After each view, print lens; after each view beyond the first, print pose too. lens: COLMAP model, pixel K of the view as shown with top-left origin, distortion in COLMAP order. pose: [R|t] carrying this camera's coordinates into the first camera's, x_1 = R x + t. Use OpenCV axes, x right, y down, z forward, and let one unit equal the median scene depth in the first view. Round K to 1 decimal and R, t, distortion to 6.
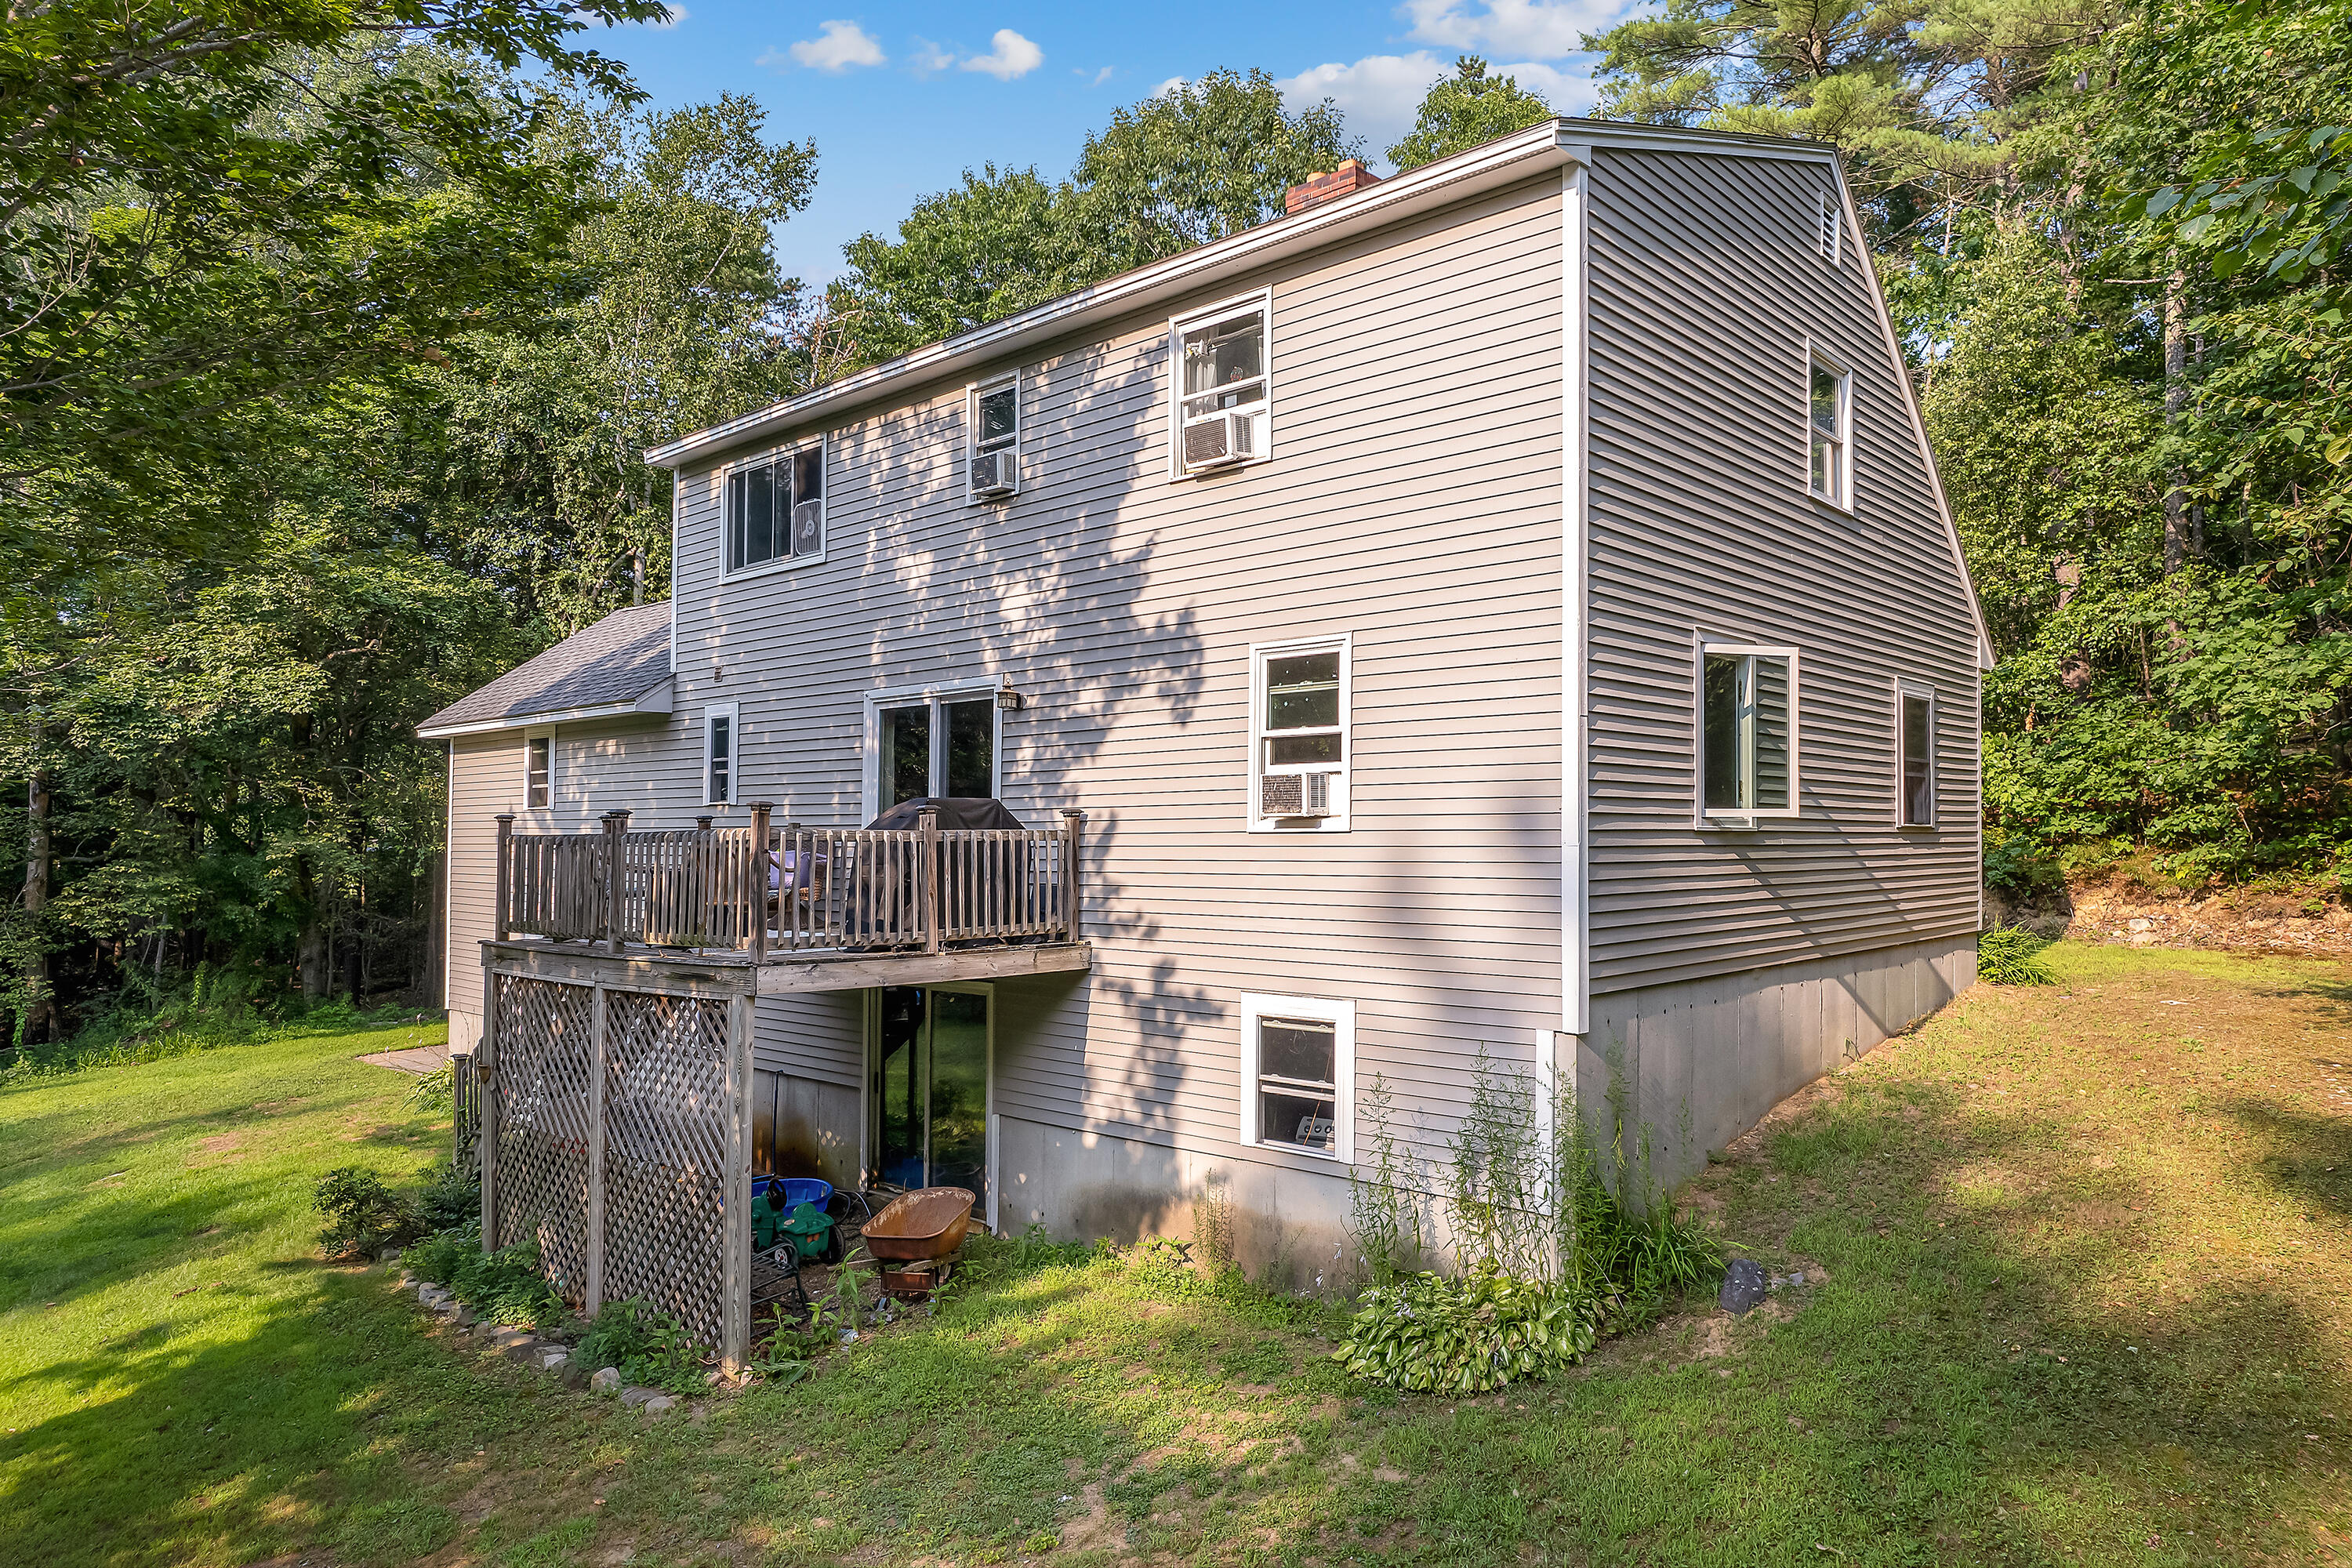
lens RADIAL K [[1504.9, 0, 1129.8], [0, 1504.9, 836.1], [0, 0, 1]] dist [0.001110, -0.000508]
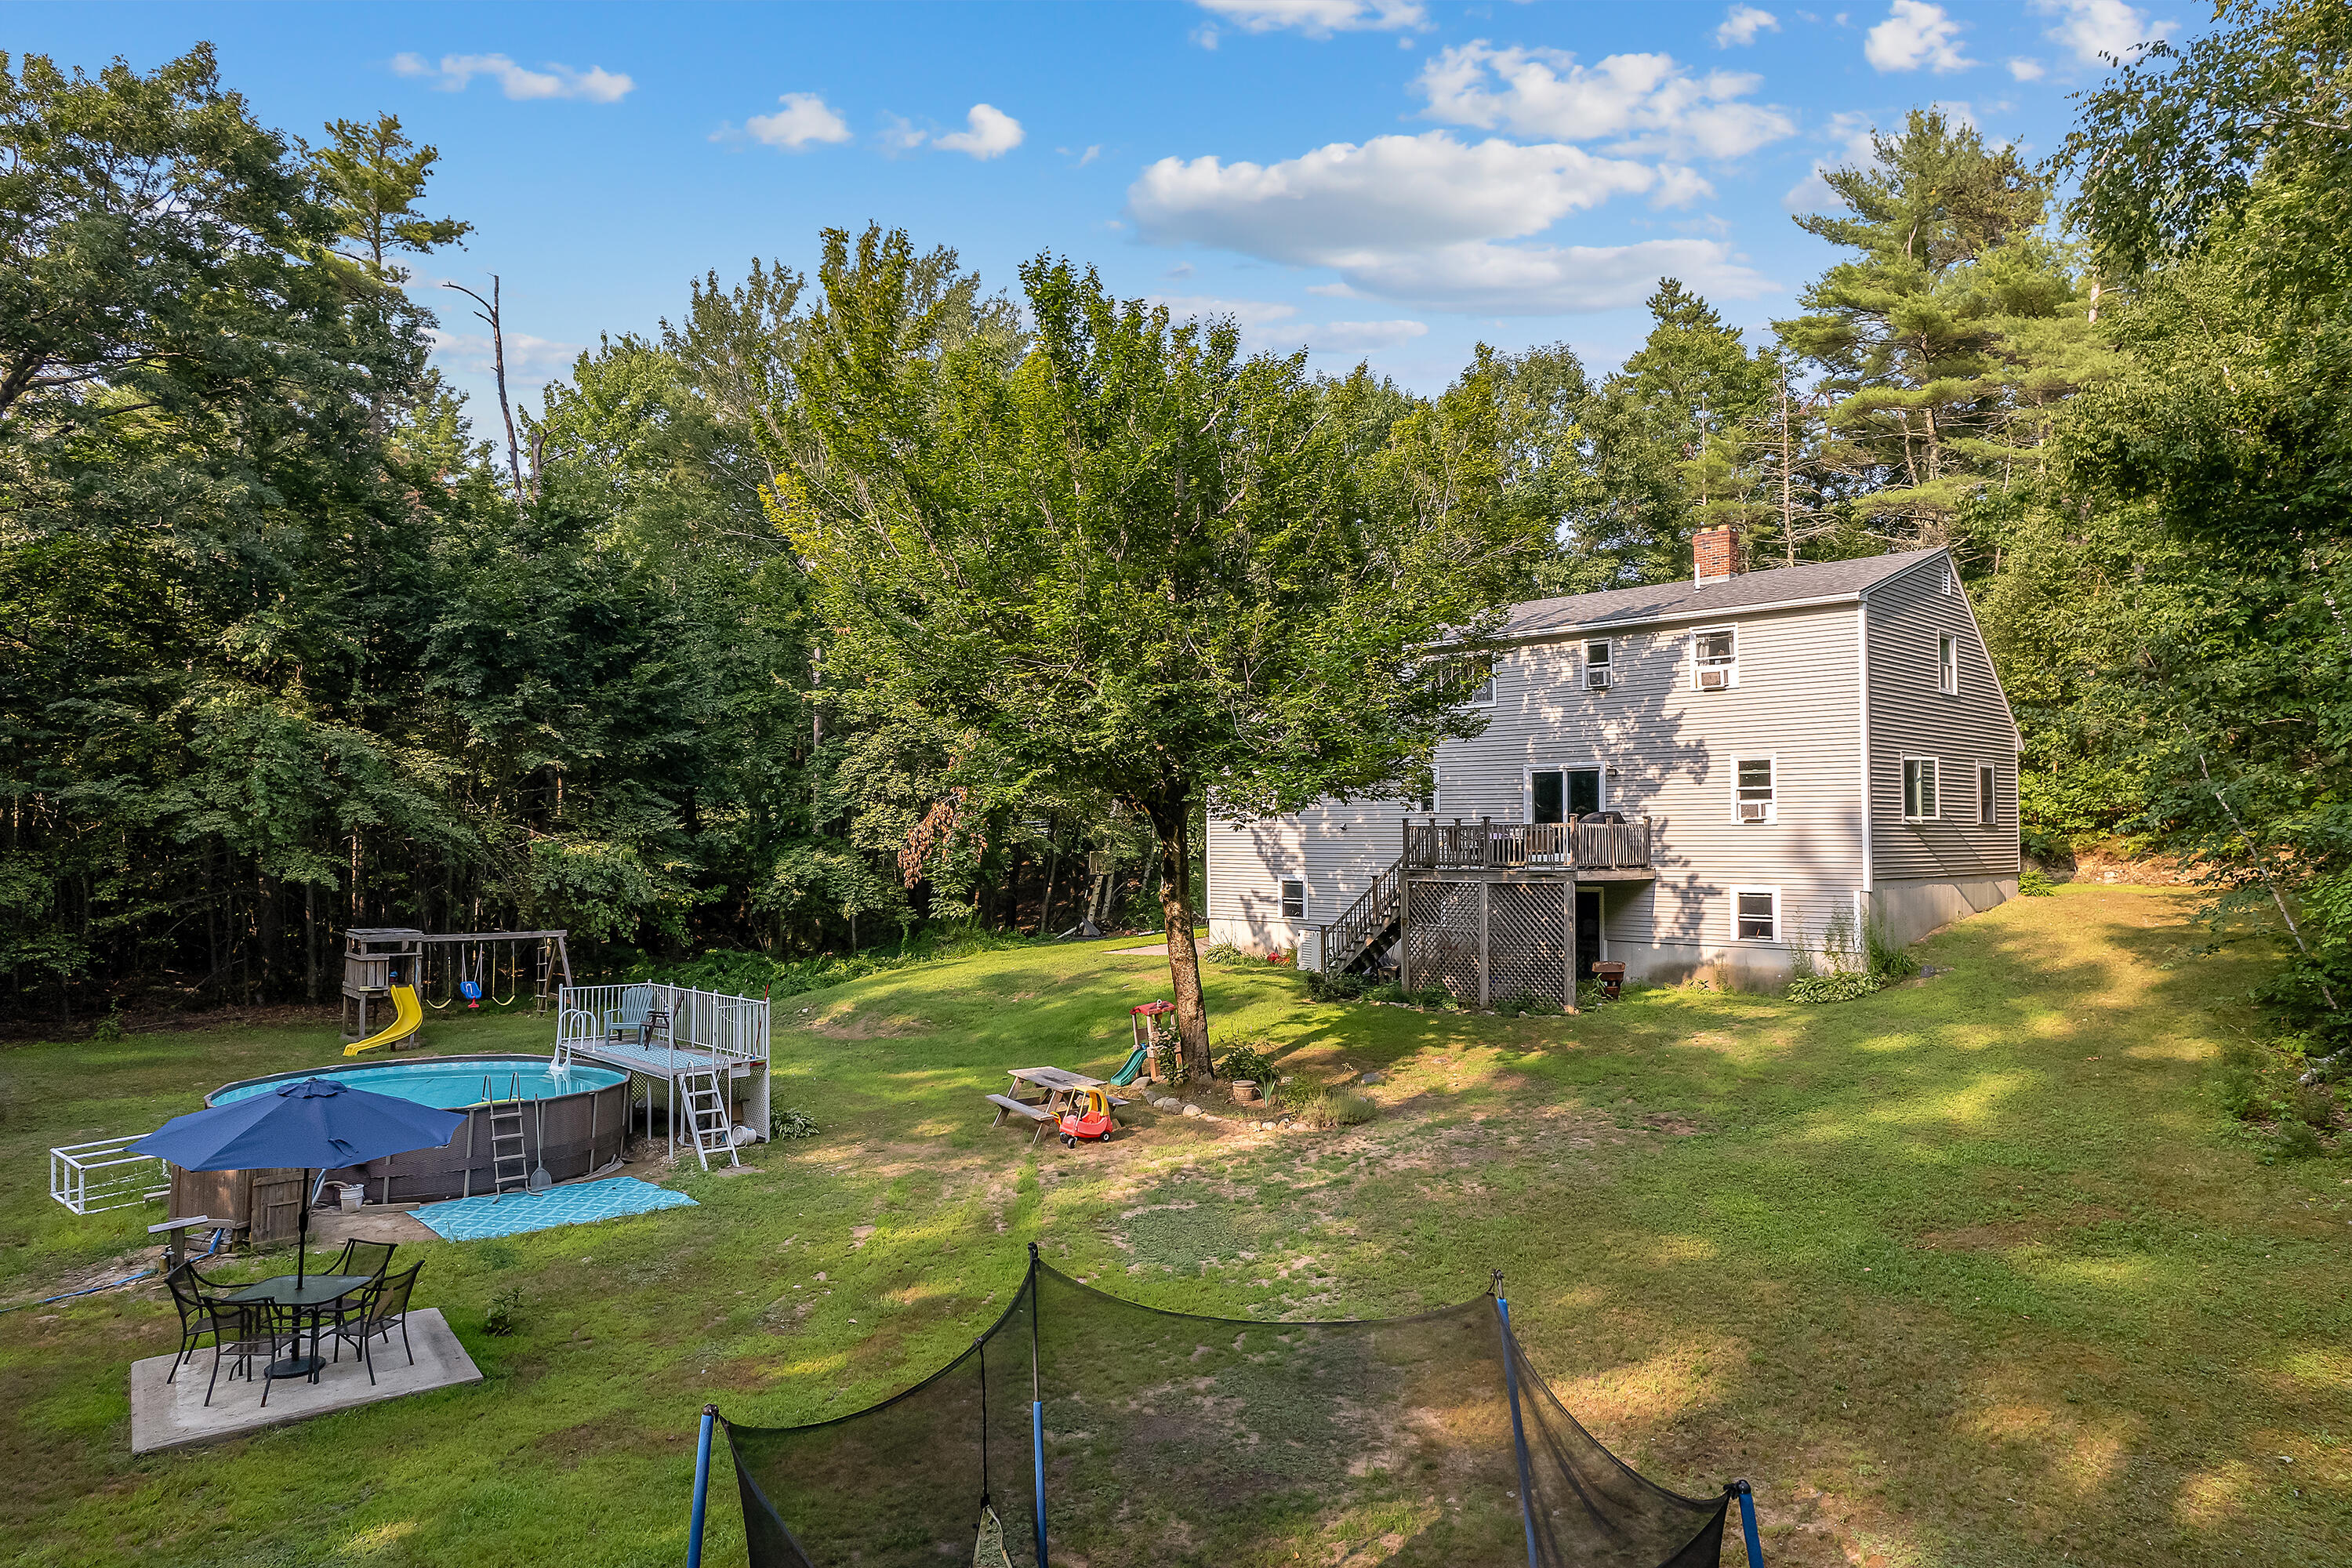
lens RADIAL K [[1481.8, 0, 1176.0], [0, 1481.8, 784.0], [0, 0, 1]] dist [0.000163, 0.017796]
pose [[0.999497, 0.000512, -0.031694, -0.769286], [-0.001593, 0.999417, -0.034115, 0.015173], [0.031658, 0.034149, 0.998915, -1.558585]]
